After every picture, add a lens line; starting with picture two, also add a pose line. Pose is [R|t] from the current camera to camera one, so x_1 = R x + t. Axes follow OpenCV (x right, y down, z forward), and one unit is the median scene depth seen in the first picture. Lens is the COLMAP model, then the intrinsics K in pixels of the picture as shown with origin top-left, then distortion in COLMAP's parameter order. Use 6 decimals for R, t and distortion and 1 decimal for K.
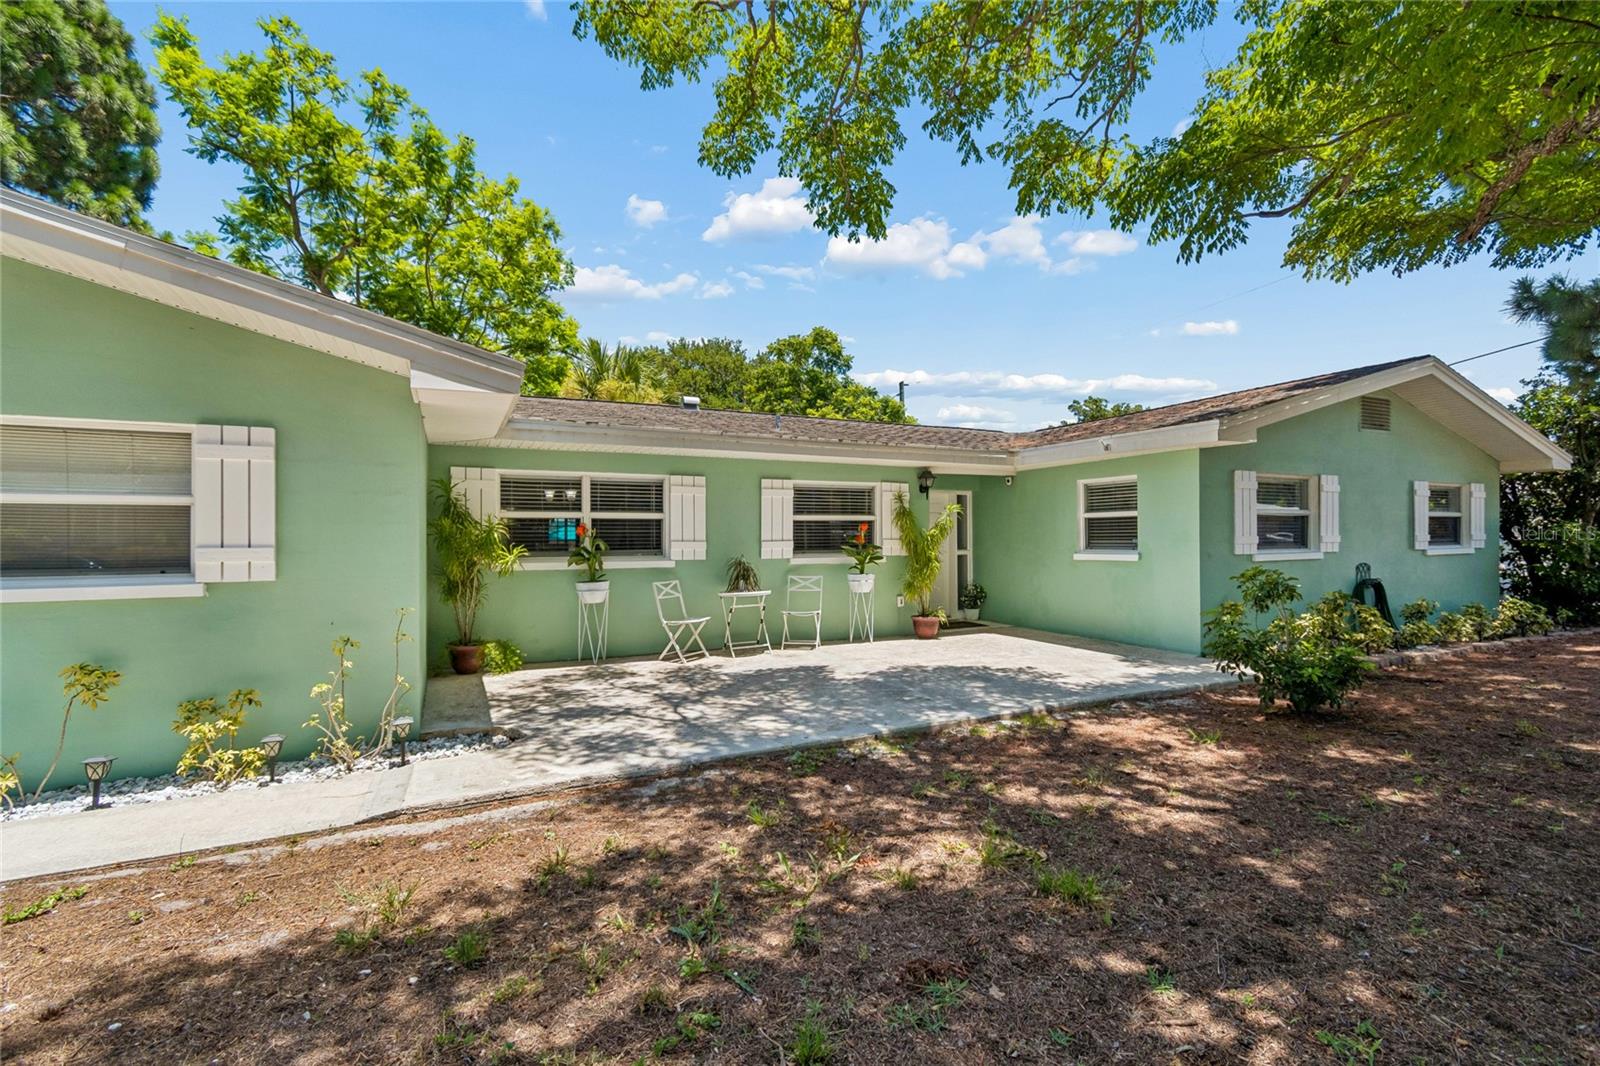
lens RADIAL K [[705.8, 0, 802.3], [0, 705.8, 531.8], [0, 0, 1]] dist [0.003890, -0.003028]
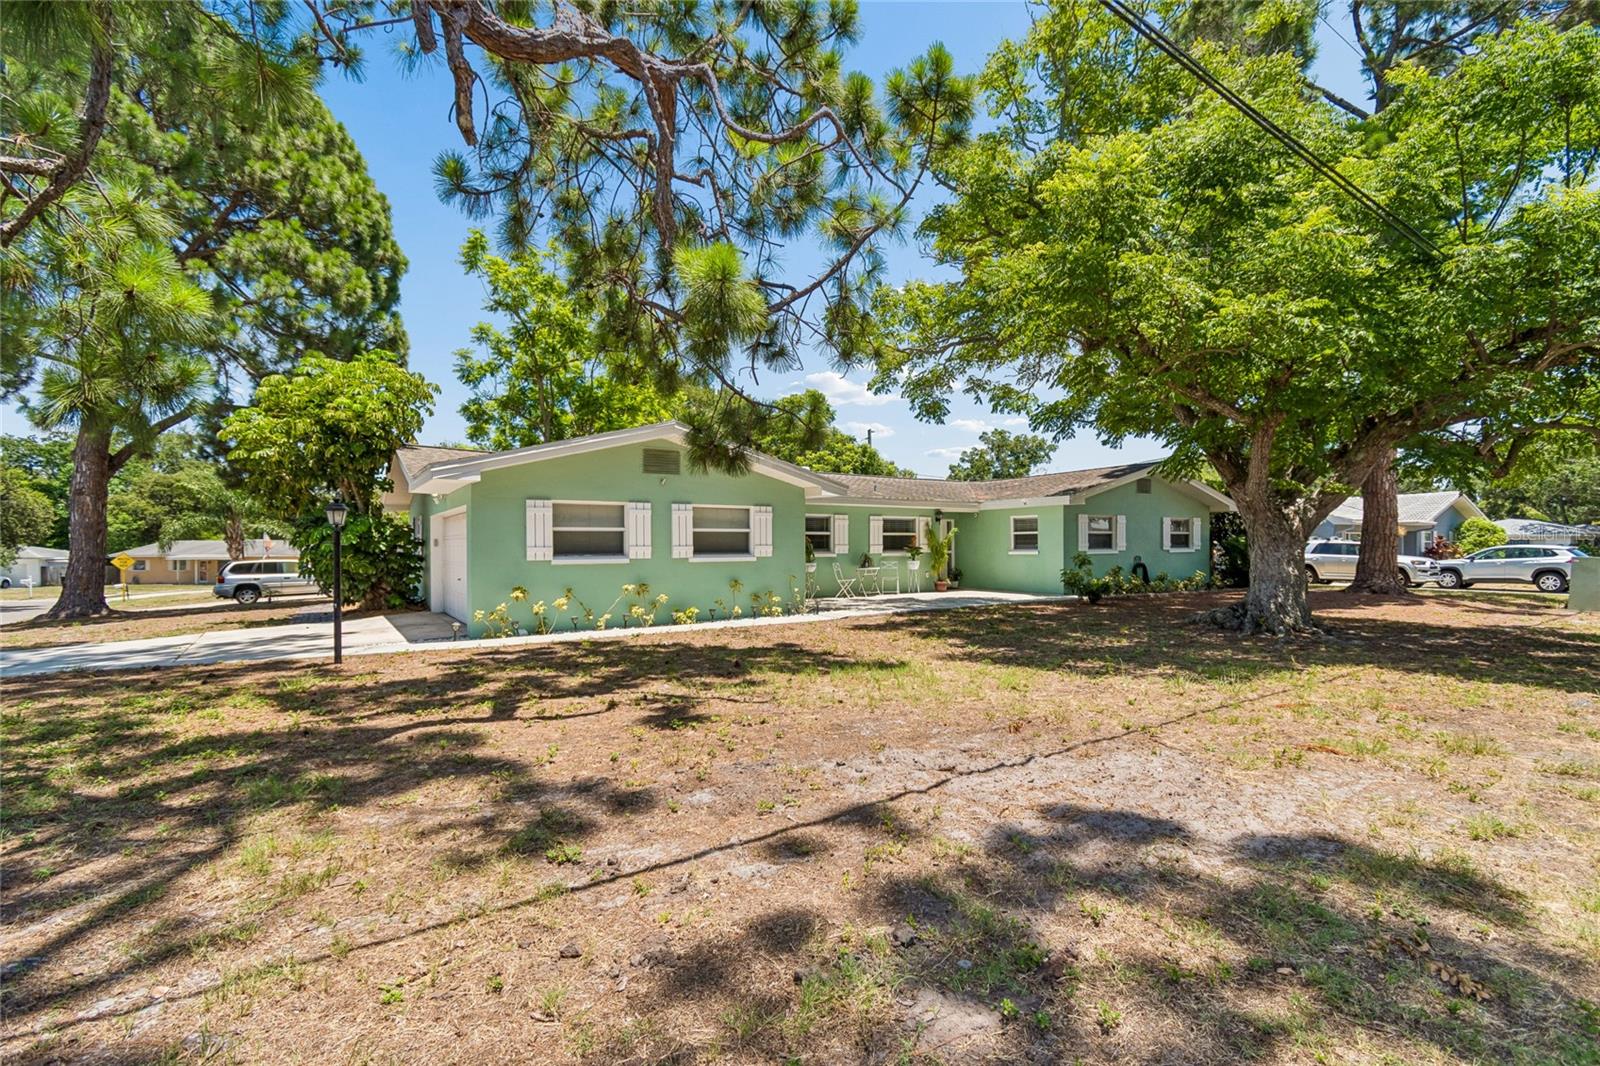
lens RADIAL K [[705.8, 0, 802.2], [0, 705.8, 539.3], [0, 0, 1]] dist [0.003890, -0.003028]
pose [[0.992132, 0.002268, 0.125177, -0.508664], [-0.002019, 0.999996, -0.002118, 0.000591], [-0.125181, 0.001849, 0.992132, -1.049949]]
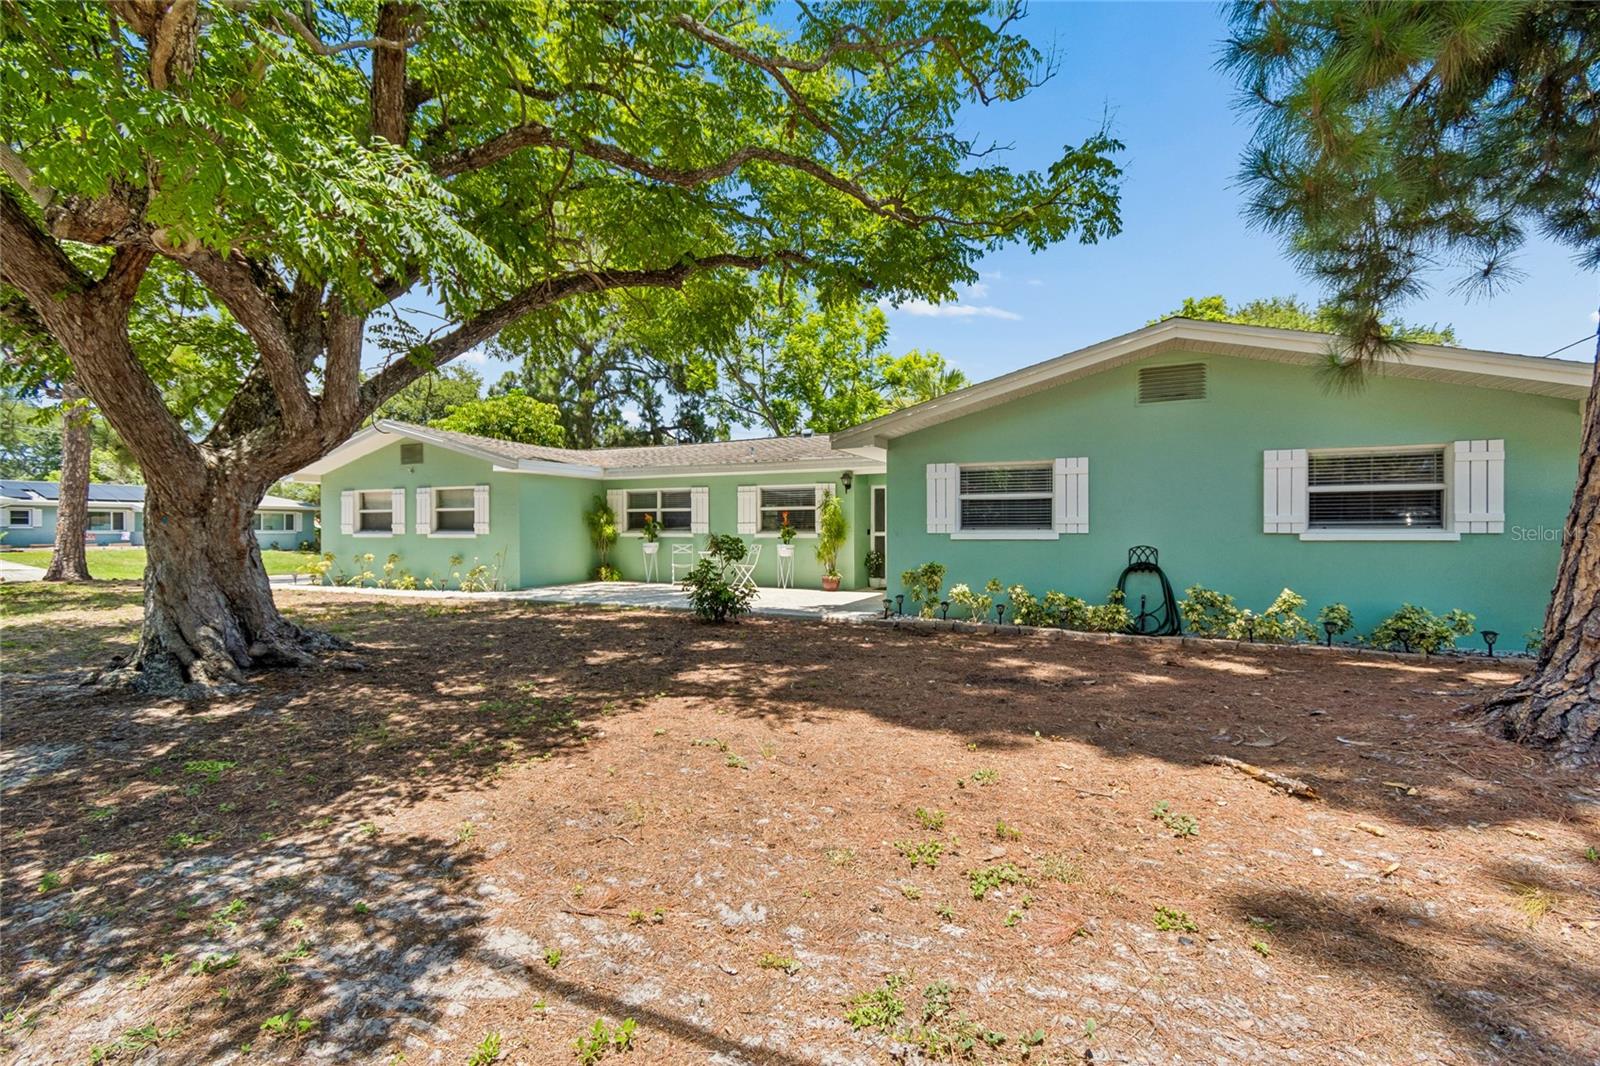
lens RADIAL K [[705.8, 0, 802.3], [0, 705.8, 525.4], [0, 0, 1]] dist [0.003890, -0.003028]
pose [[0.627323, 0.001025, -0.778759, 1.304825], [0.003855, 0.999983, 0.004422, 0.011227], [0.778750, -0.005776, 0.627308, 0.057932]]
